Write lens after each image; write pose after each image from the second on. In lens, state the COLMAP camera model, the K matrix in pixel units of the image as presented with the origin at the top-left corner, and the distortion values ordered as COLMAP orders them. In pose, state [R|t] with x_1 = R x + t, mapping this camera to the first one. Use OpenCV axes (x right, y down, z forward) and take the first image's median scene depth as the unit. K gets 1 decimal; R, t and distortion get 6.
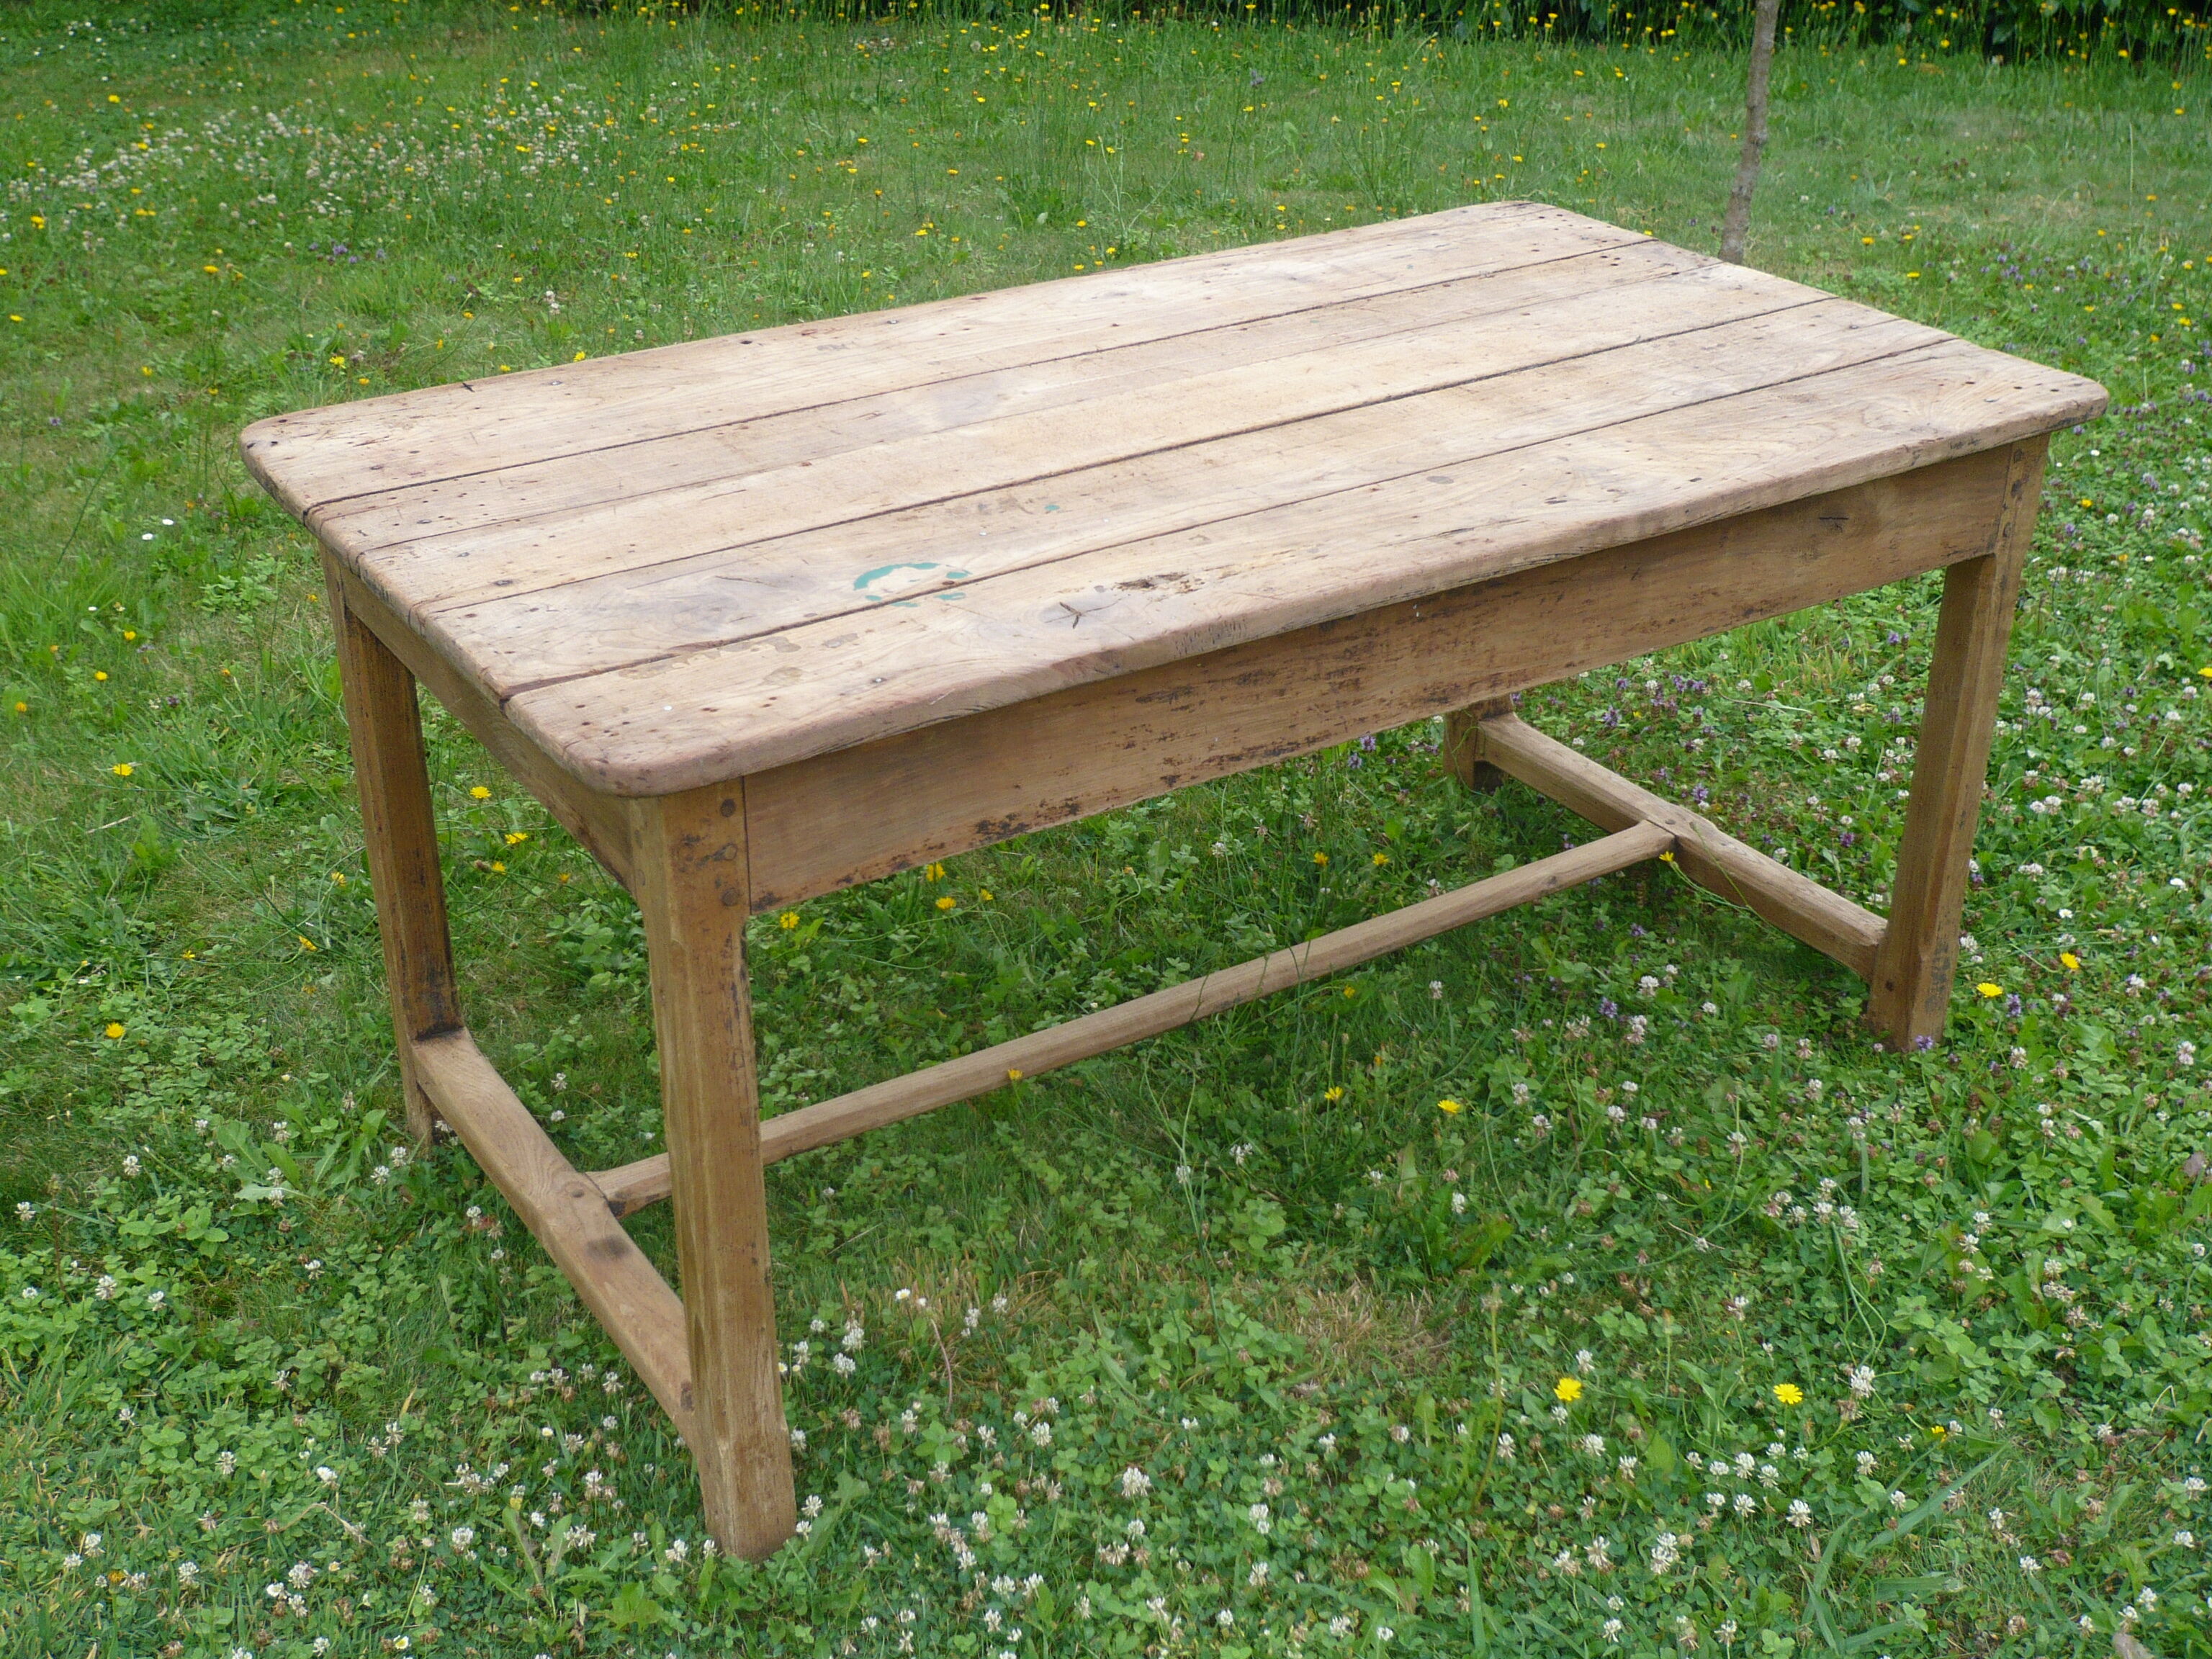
lens RADIAL K [[2646.6, 0, 1106.0], [0, 2646.6, 829.5], [0, 0, 1]] dist [-0.120279, 0.058623]
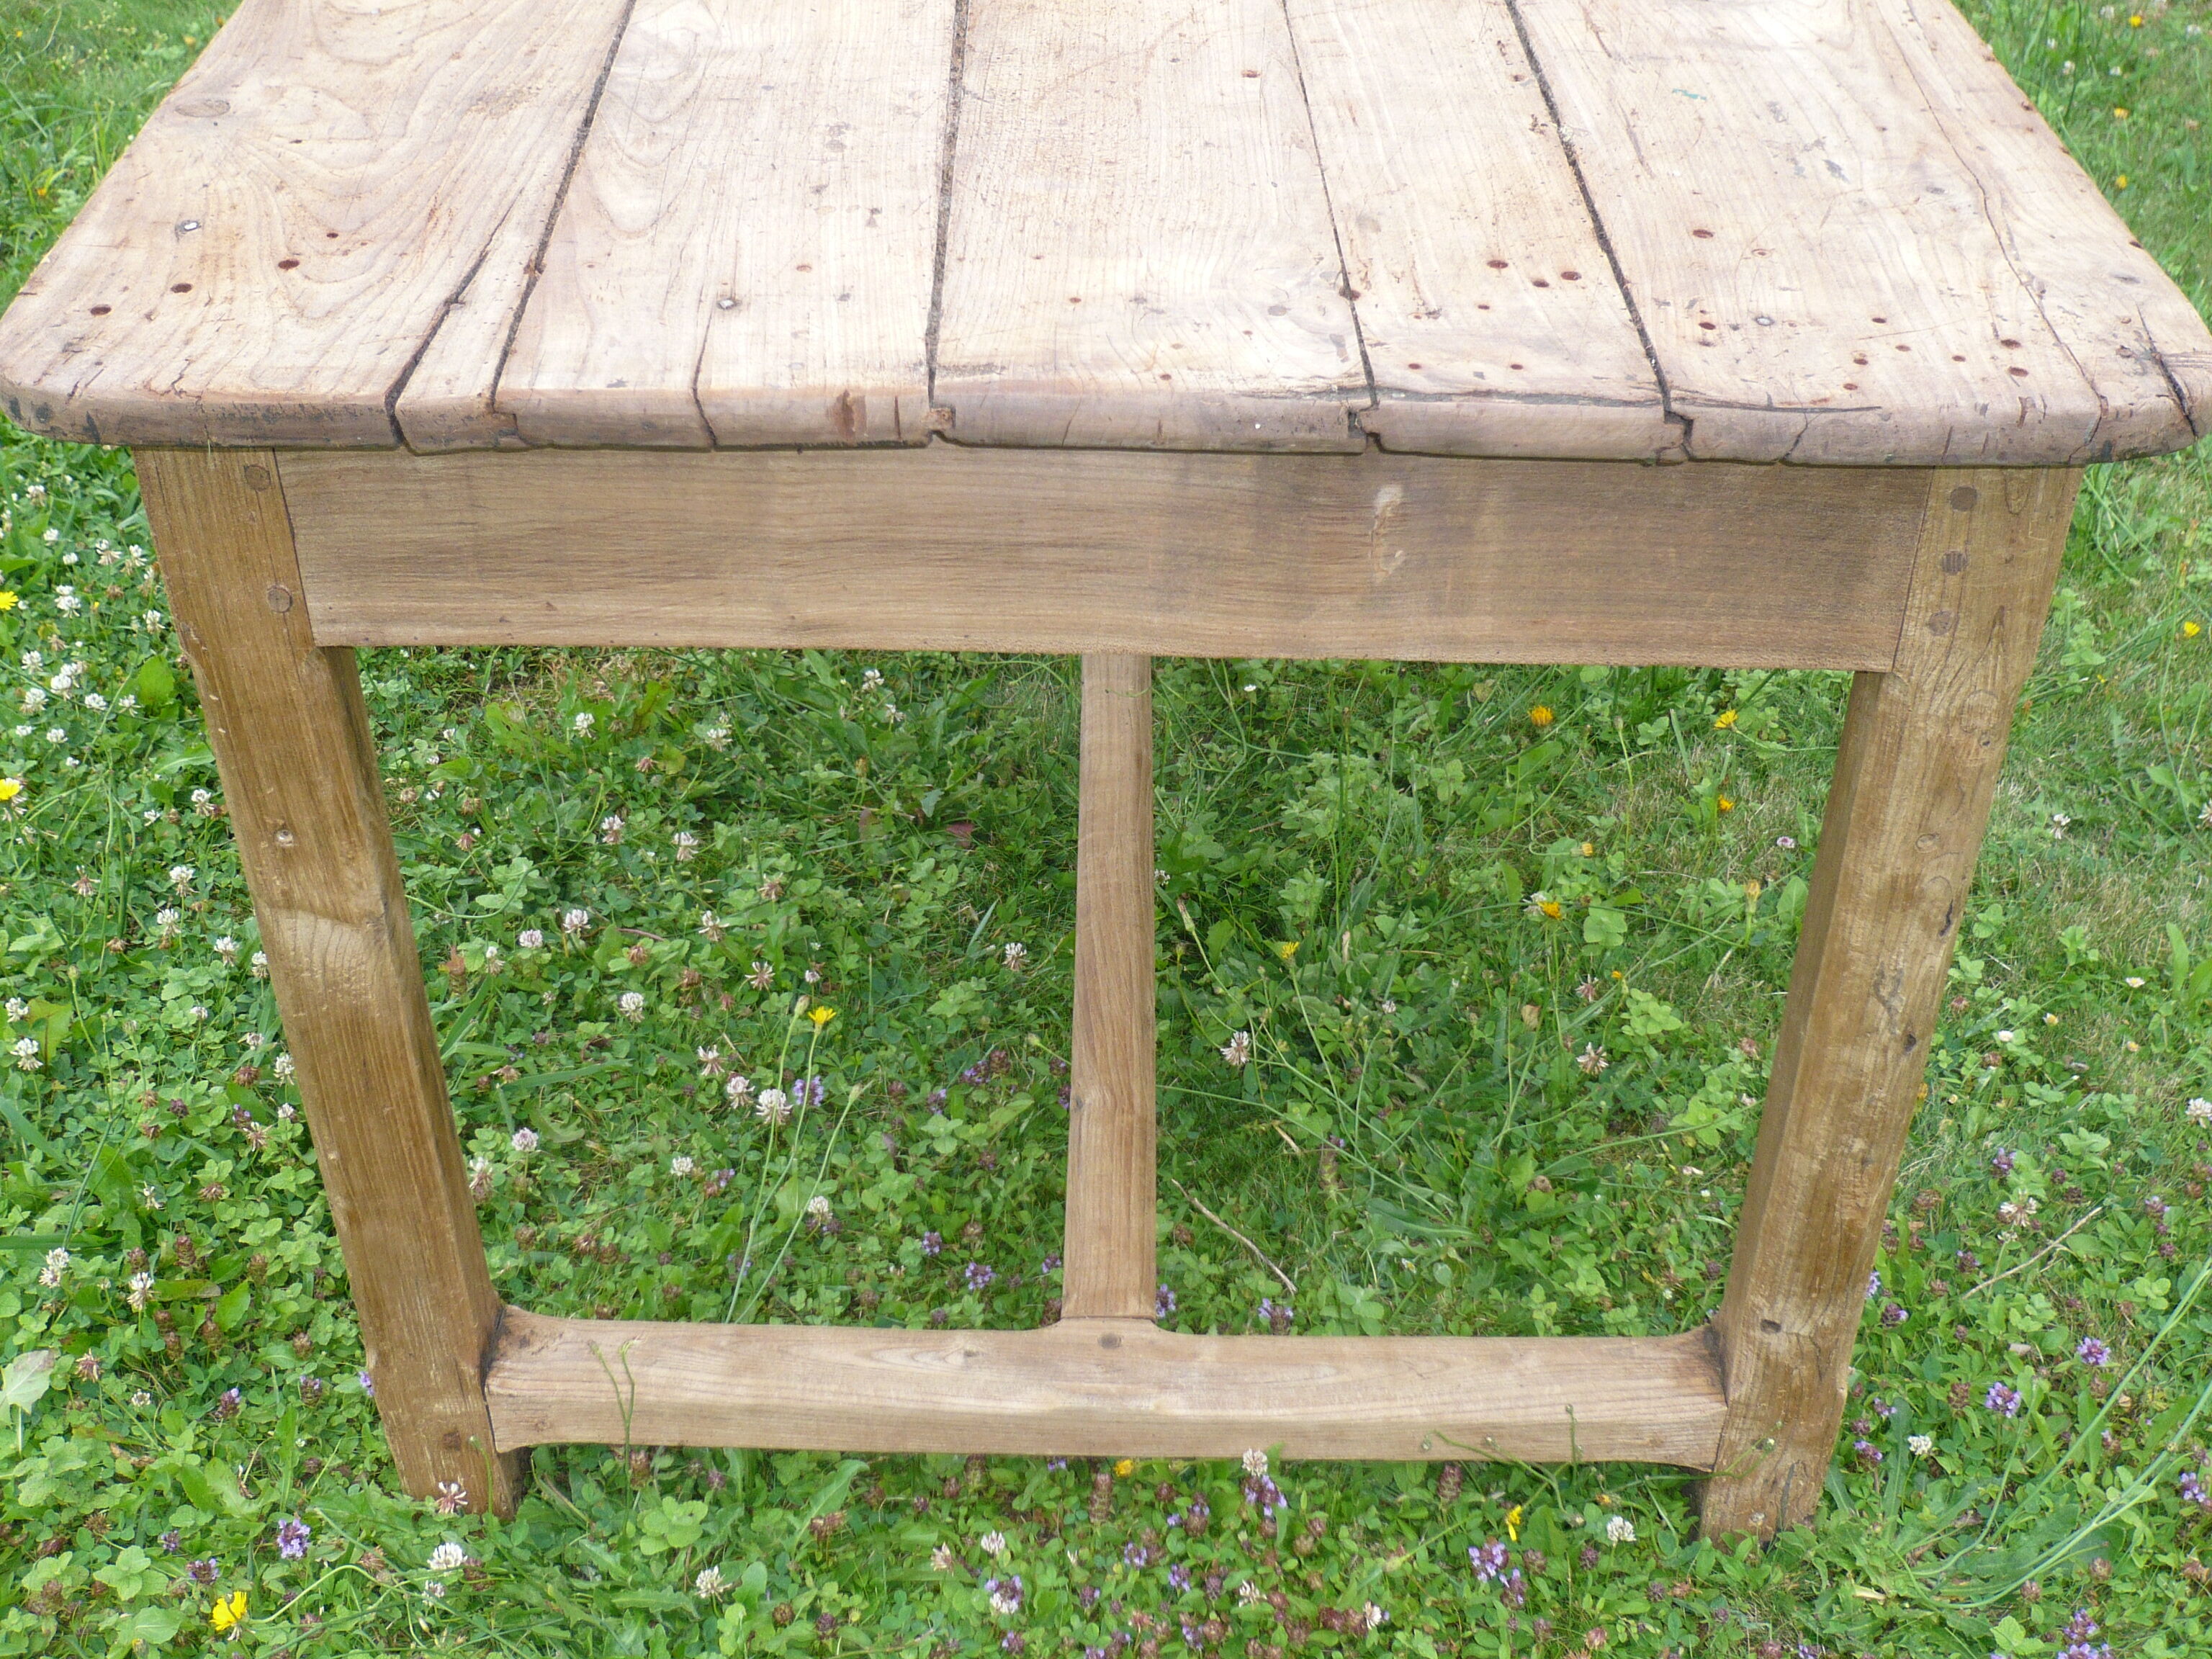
lens RADIAL K [[2646.6, 0, 1106.0], [0, 2646.6, 829.5], [0, 0, 1]] dist [-0.120279, 0.058623]
pose [[-0.551369, 0.497139, -0.669959, 0.609184], [-0.390574, 0.555790, 0.733859, -0.500923], [0.737187, 0.666296, -0.112276, 1.249654]]
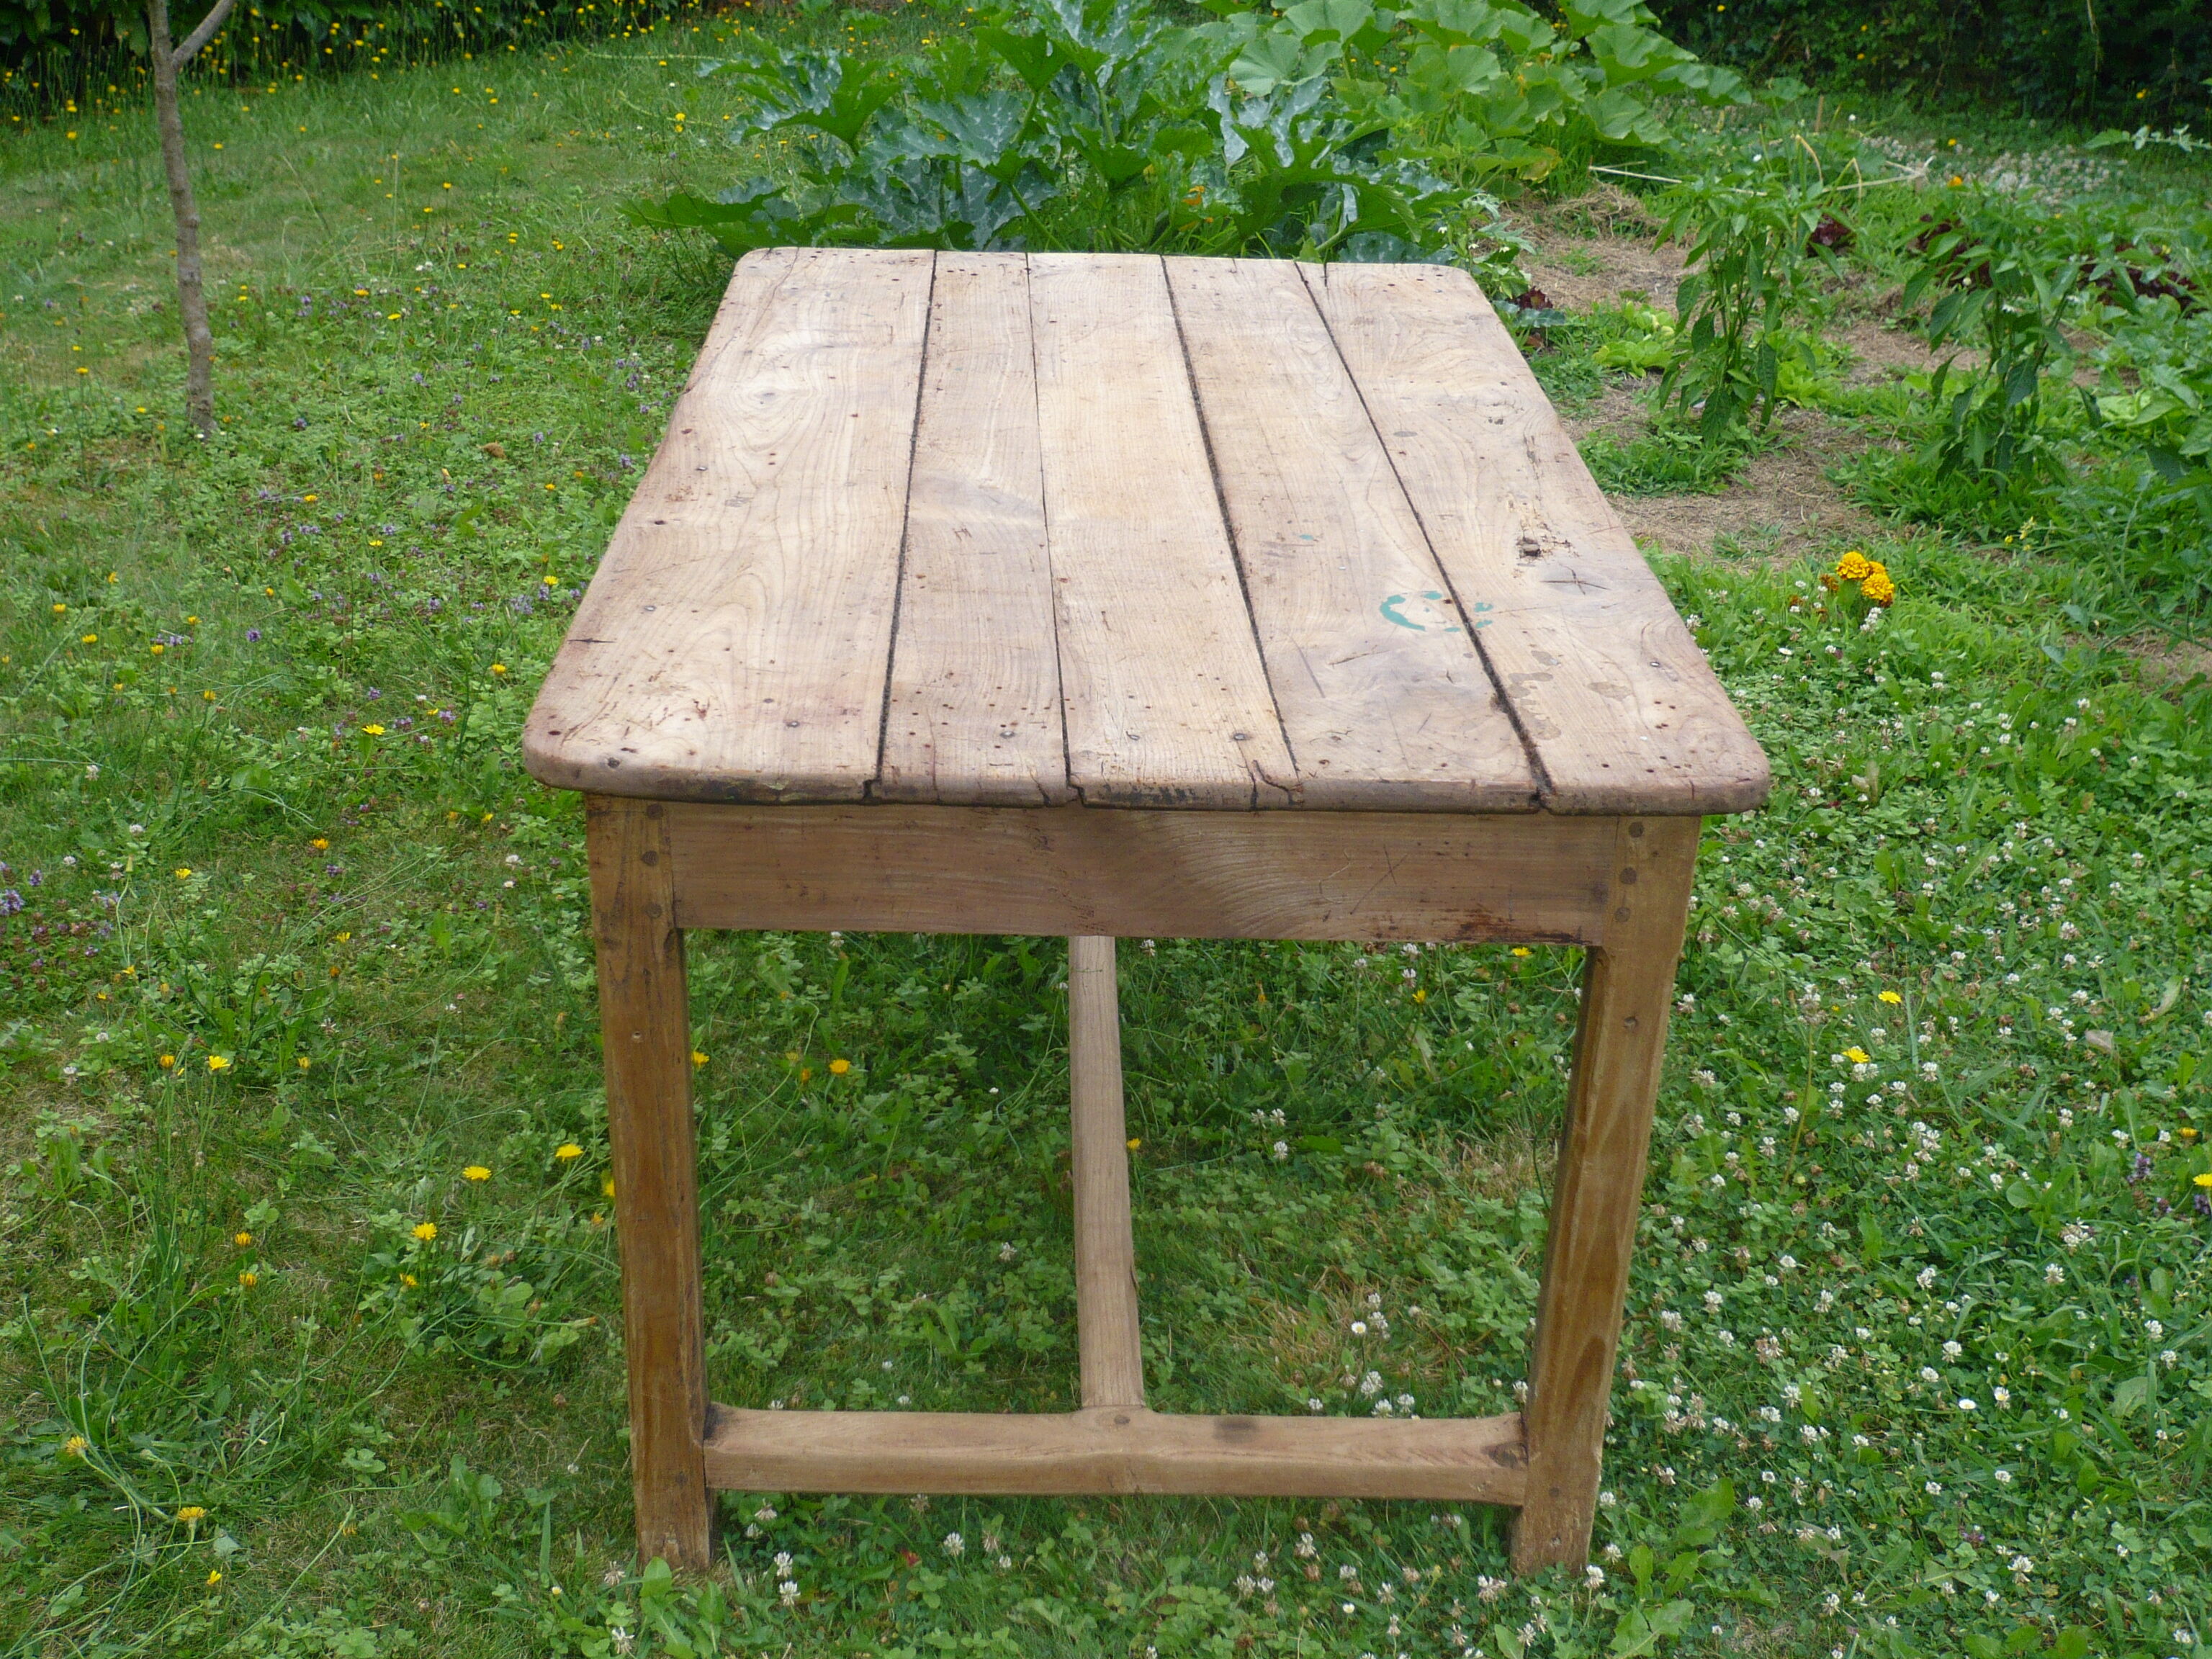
lens RADIAL K [[2646.6, 0, 1106.0], [0, 2646.6, 829.5], [0, 0, 1]] dist [-0.120279, 0.058623]
pose [[0.531170, -0.347719, 0.772625, -0.817661], [0.362618, 0.917464, 0.163609, -0.194304], [-0.765746, 0.193264, 0.613419, 0.404260]]
